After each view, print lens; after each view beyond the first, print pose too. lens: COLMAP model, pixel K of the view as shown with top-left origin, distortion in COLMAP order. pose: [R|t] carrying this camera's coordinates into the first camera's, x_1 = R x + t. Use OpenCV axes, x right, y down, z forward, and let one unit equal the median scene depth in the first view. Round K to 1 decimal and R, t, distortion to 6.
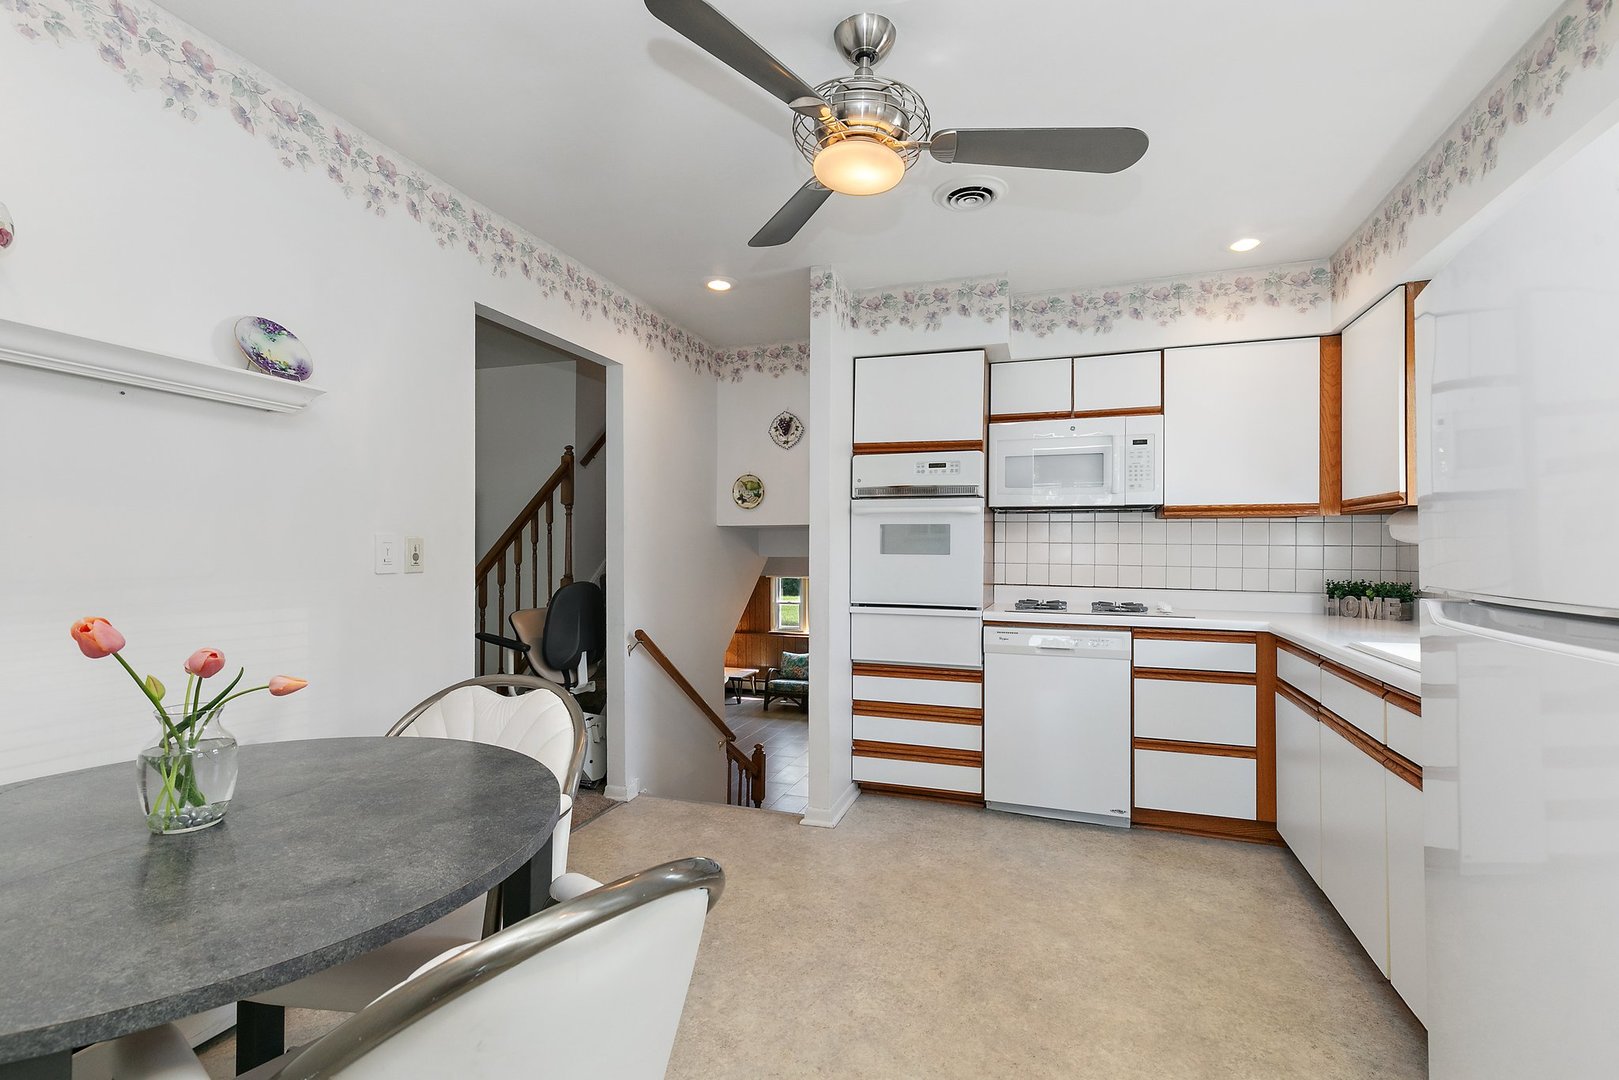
lens RADIAL K [[735.7, 0, 809.3], [0, 735.7, 542.6], [0, 0, 1]] dist [0.002414, -0.000052]
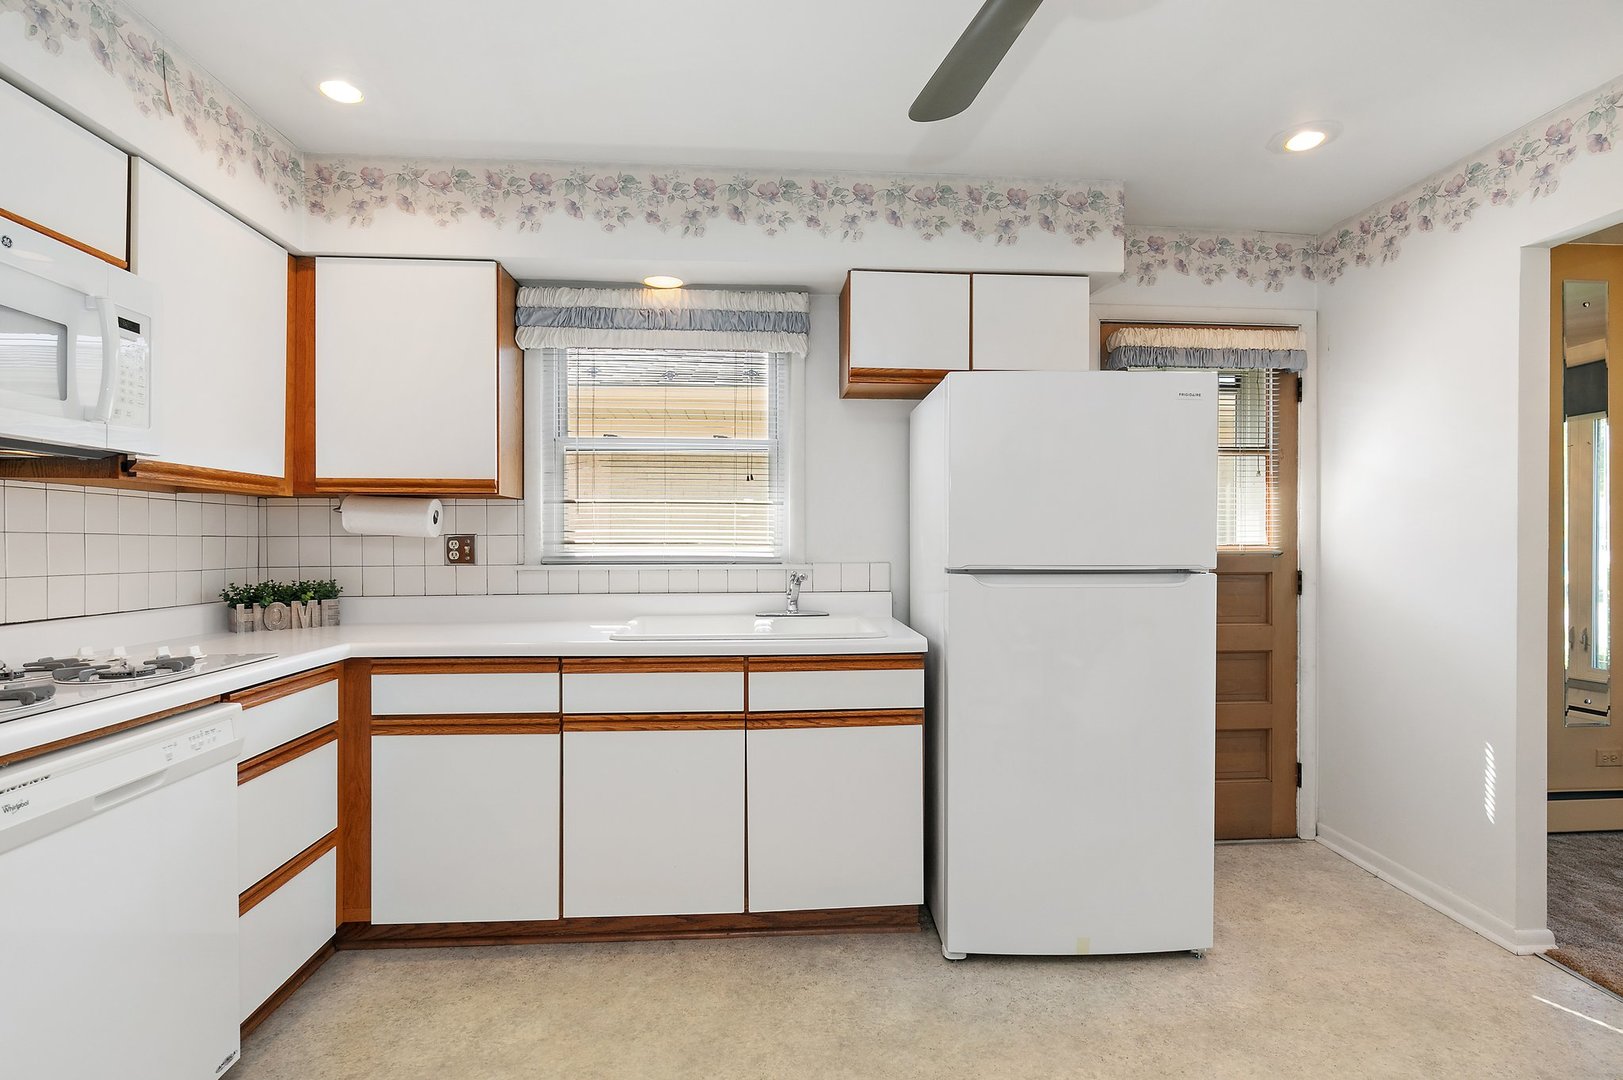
lens RADIAL K [[760.7, 0, 811.5], [0, 760.7, 540.0], [0, 0, 1]] dist [-0.000188, 0.000041]
pose [[-0.391797, -0.003138, 0.920046, -0.222191], [-0.006700, 0.999977, 0.000557, 0.004653], [-0.920027, -0.005946, -0.391809, 0.865226]]
